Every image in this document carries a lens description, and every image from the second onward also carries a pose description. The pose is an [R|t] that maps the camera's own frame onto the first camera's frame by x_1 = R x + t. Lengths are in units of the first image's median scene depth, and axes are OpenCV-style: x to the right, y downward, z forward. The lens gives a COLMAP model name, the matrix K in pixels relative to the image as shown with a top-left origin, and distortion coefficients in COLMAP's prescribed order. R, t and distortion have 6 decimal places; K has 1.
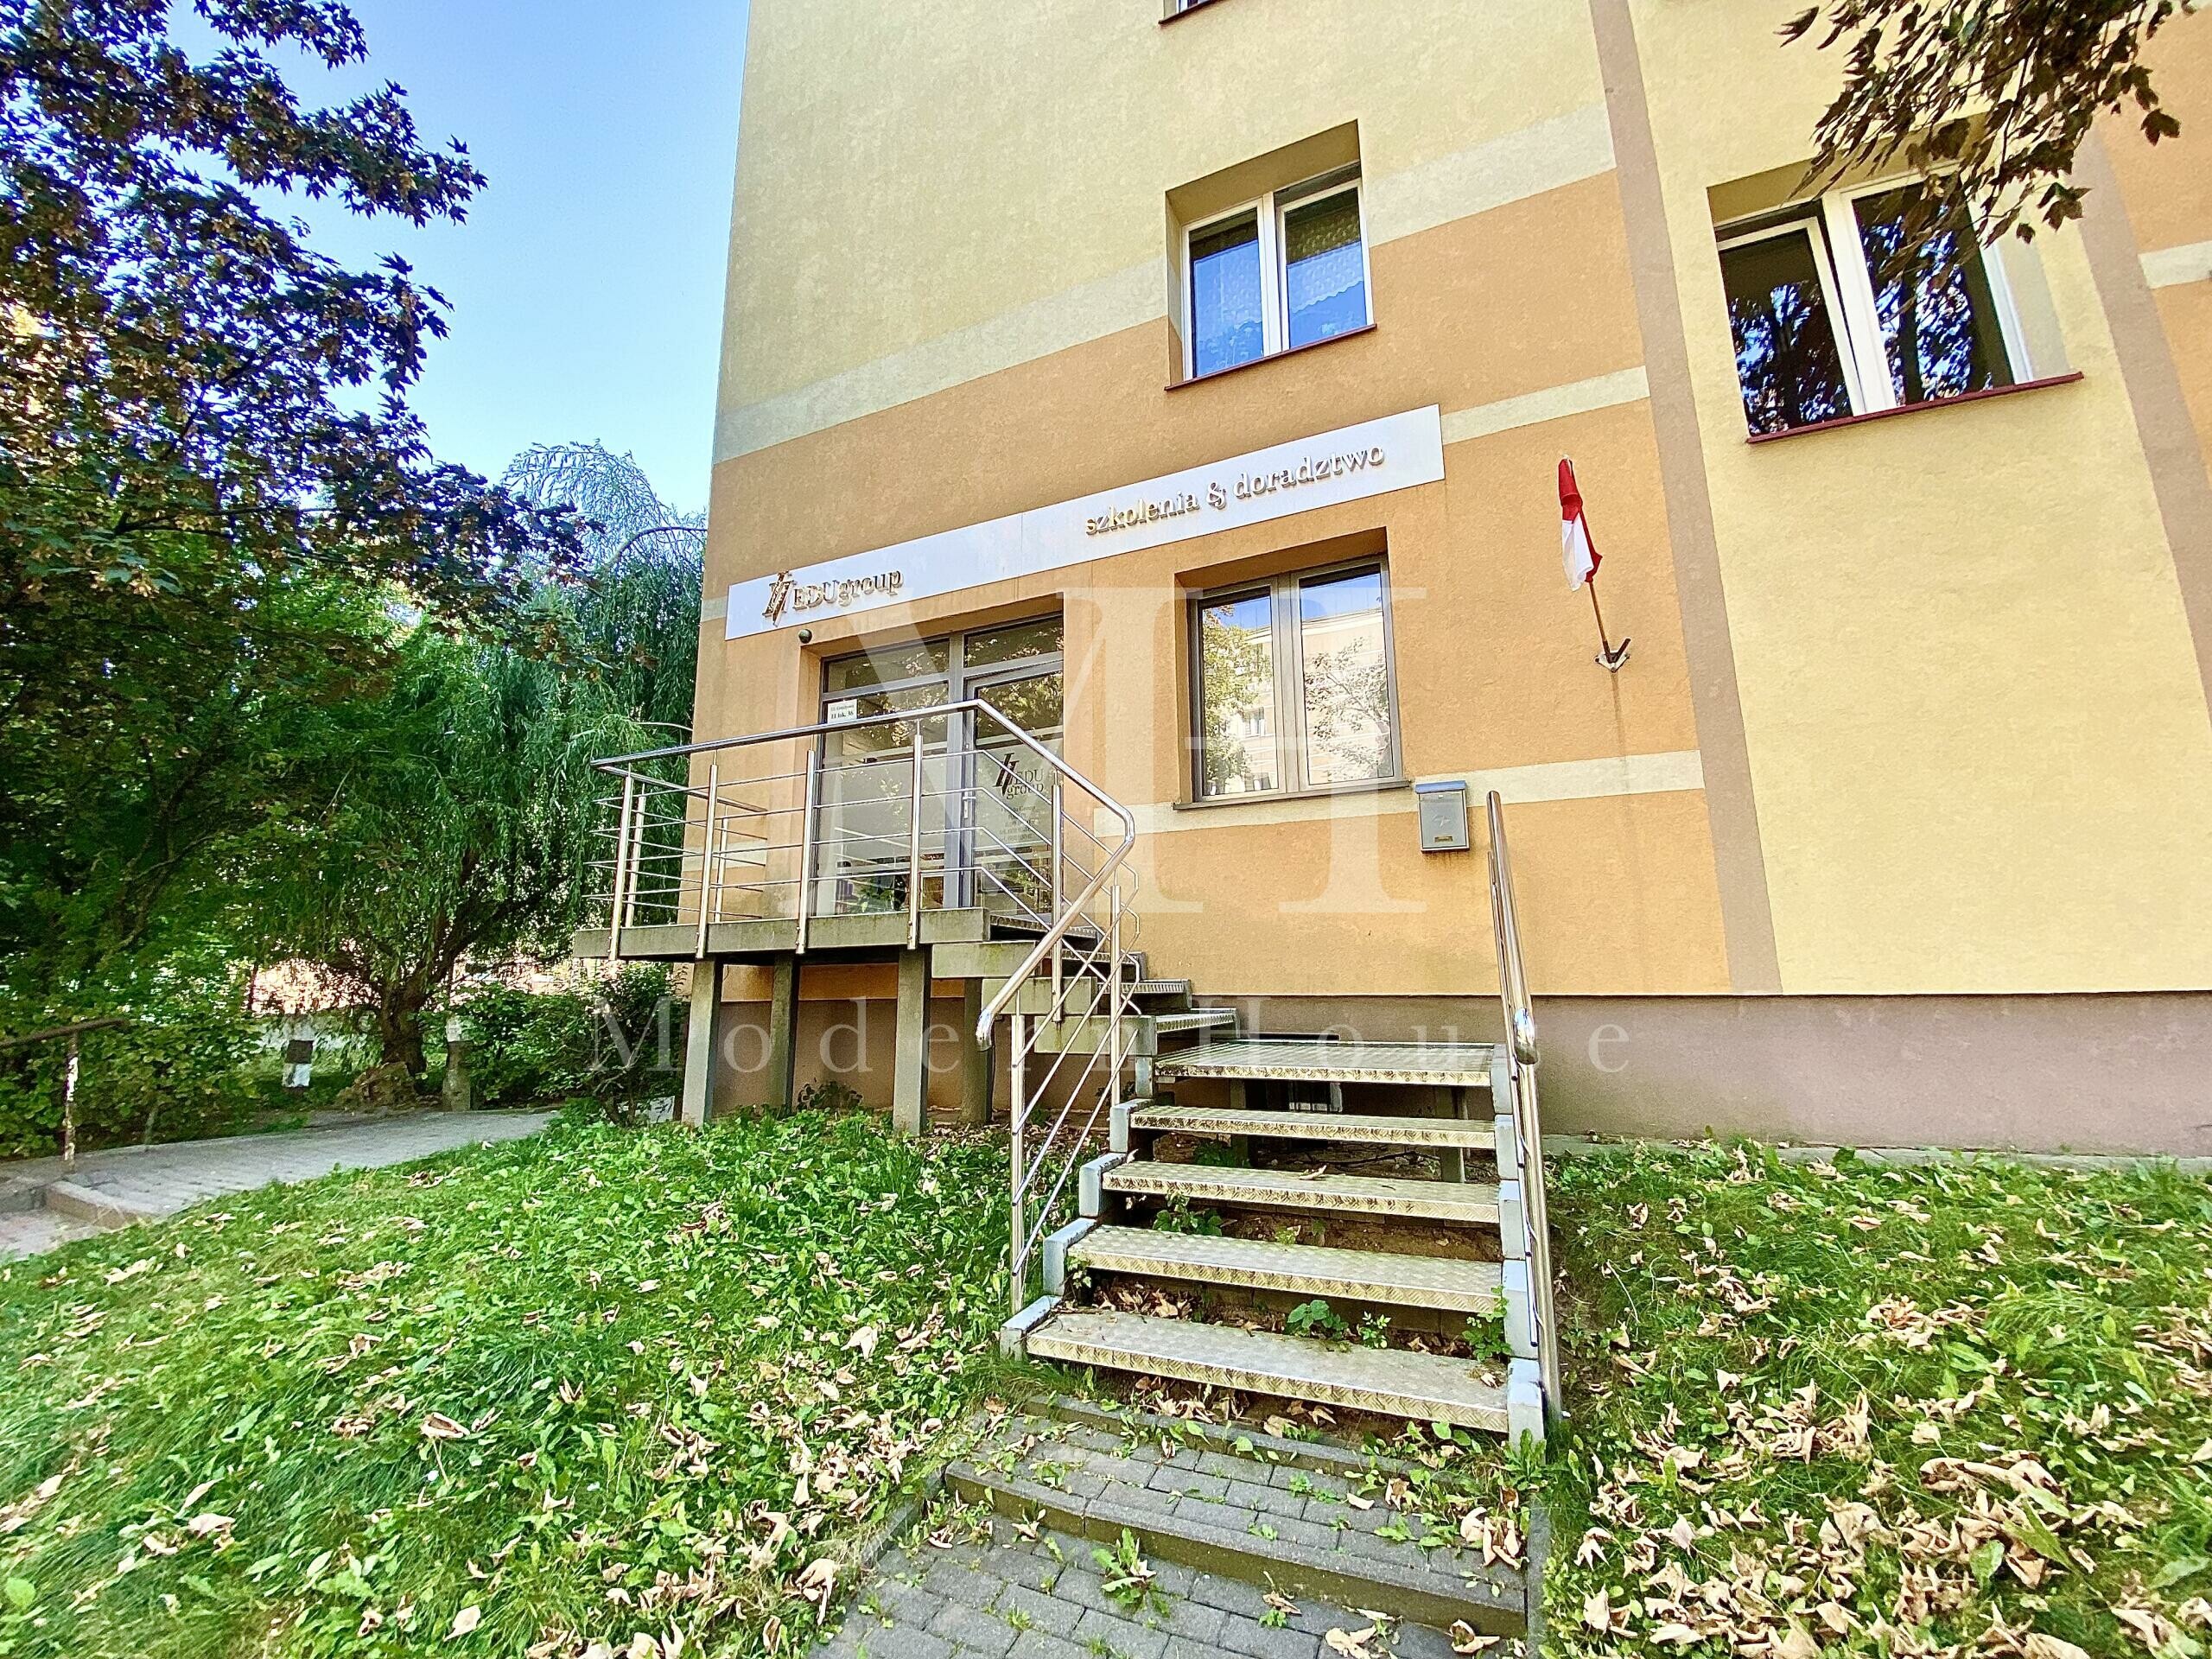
lens RADIAL K [[913.9, 0, 1091.6], [0, 913.9, 830.0], [0, 0, 1]] dist [-0.000487, -0.000751]
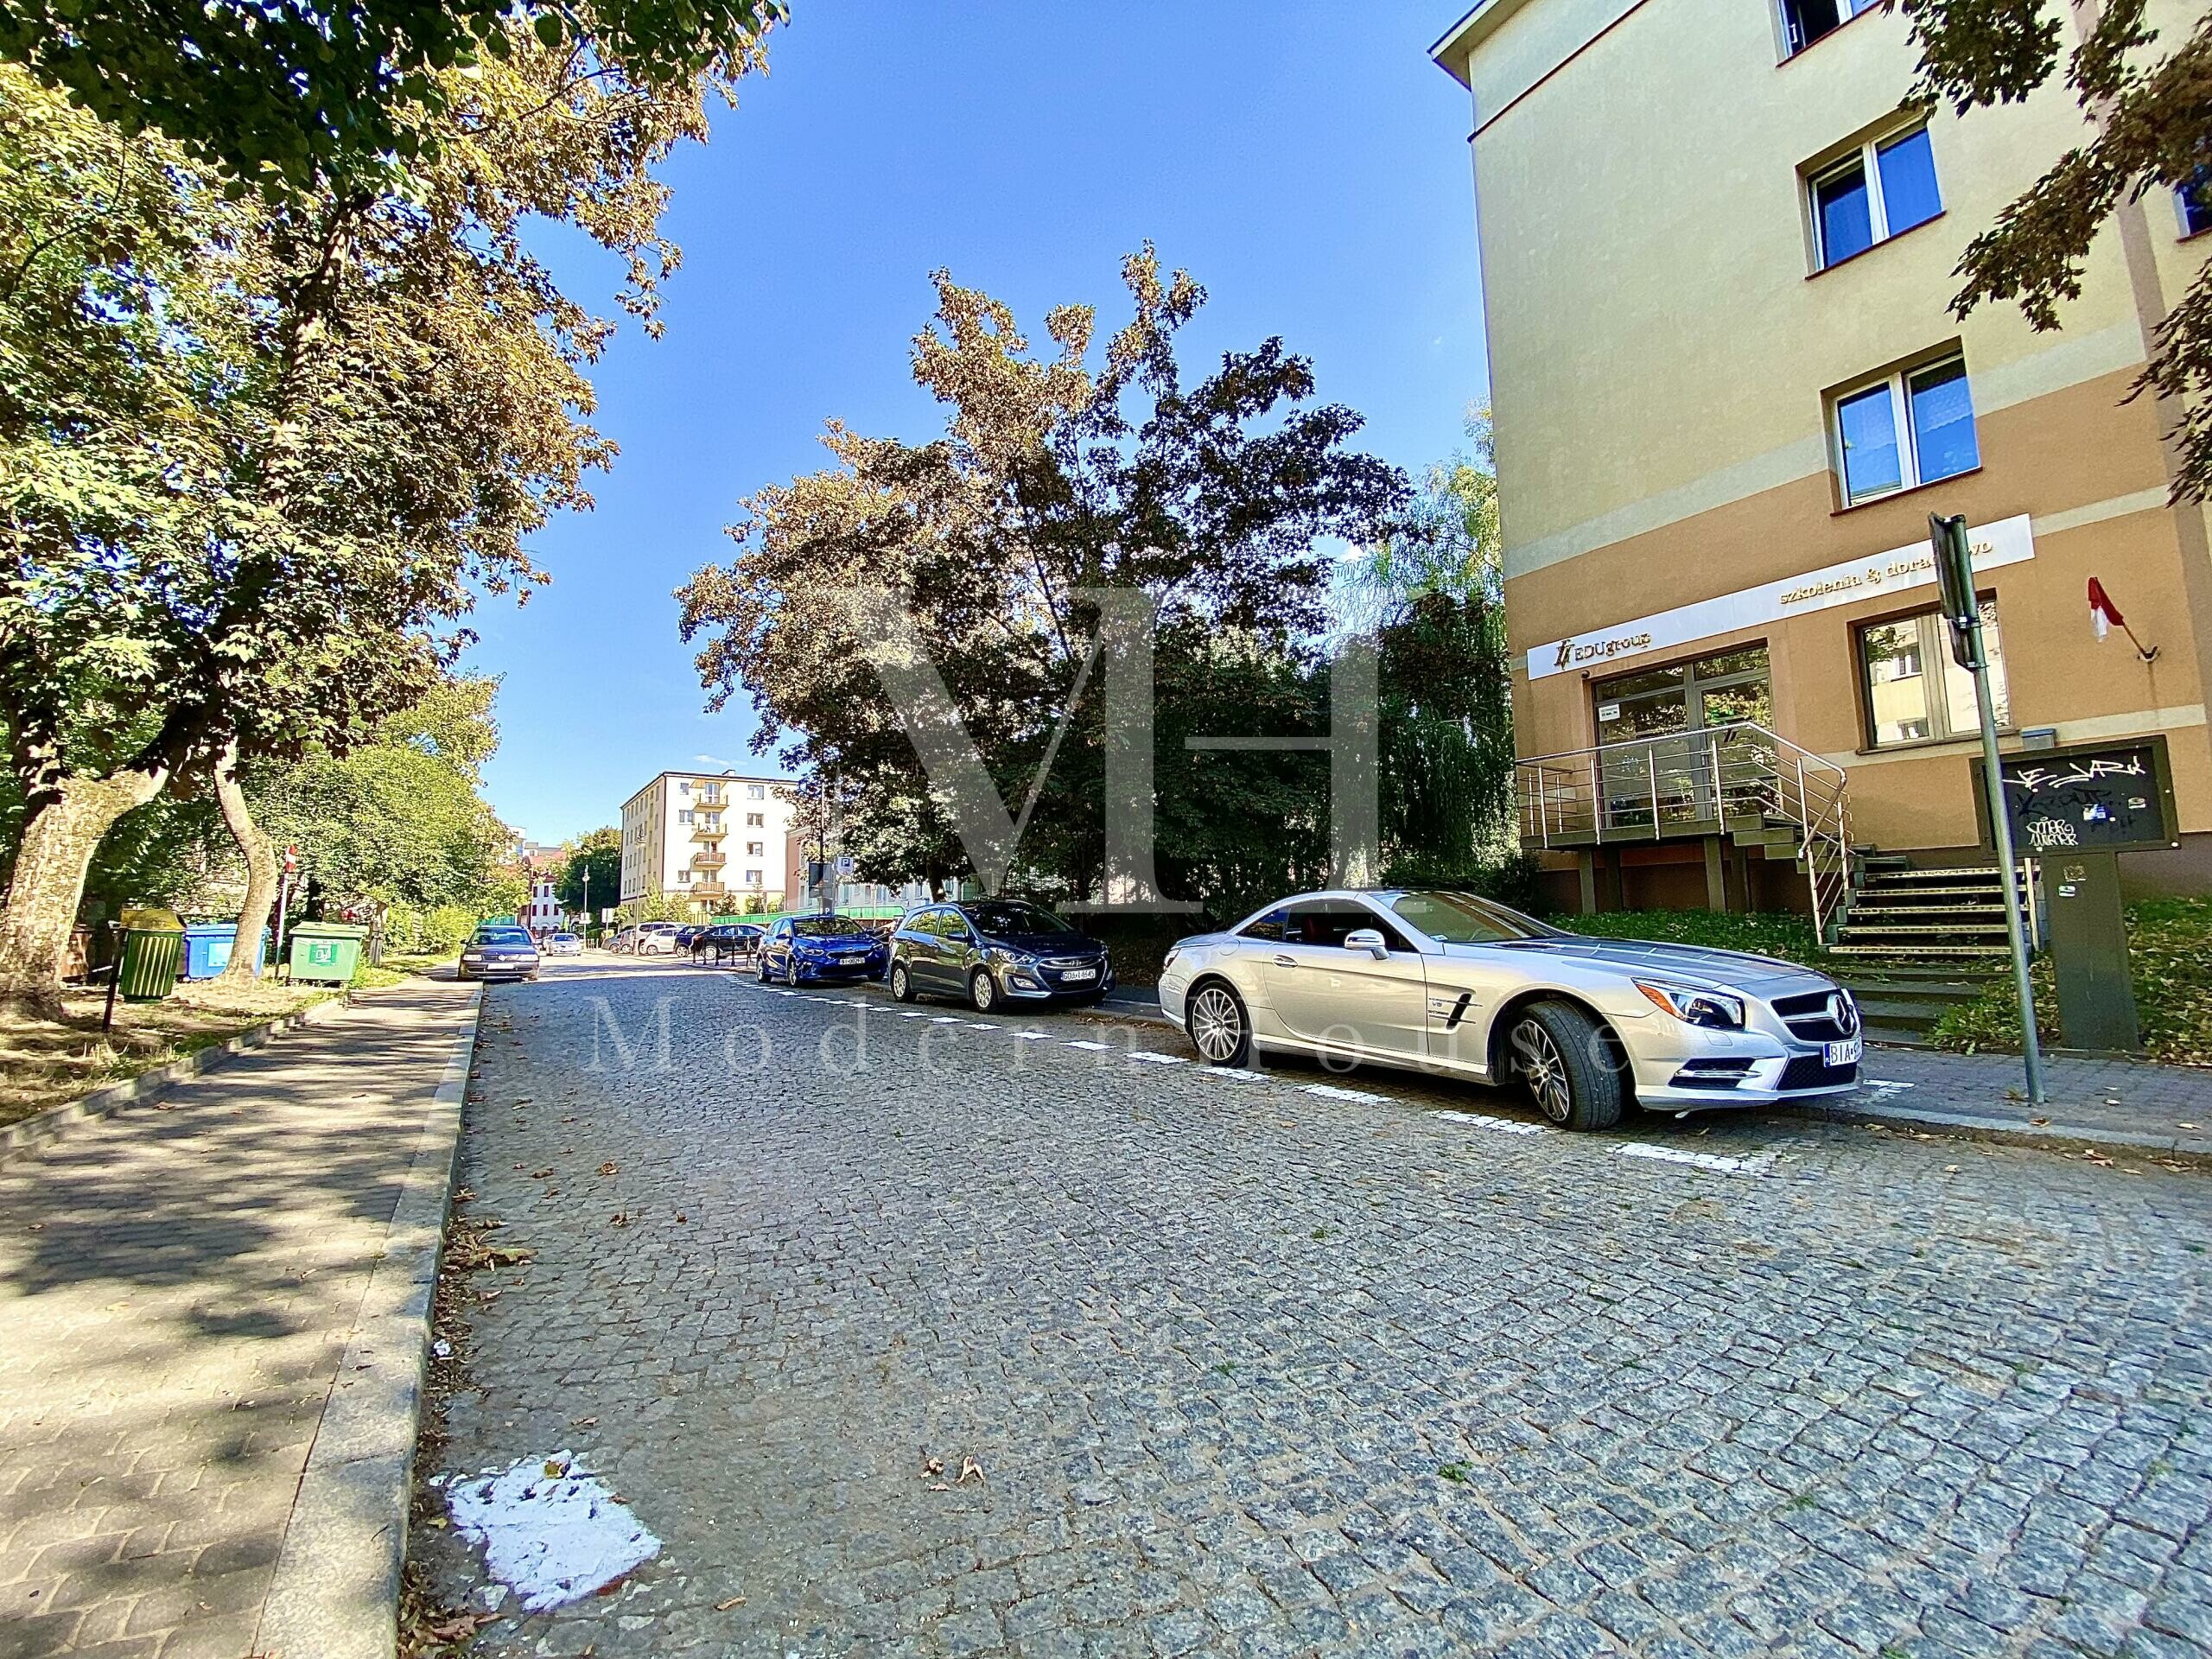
lens RADIAL K [[913.9, 0, 1121.1], [0, 913.9, 837.6], [0, 0, 1]] dist [-0.000487, -0.000751]
pose [[0.849488, -0.074098, -0.522378, -0.181535], [0.125088, 0.990145, 0.062969, -0.128190], [0.512564, -0.118835, 0.850386, -1.115897]]
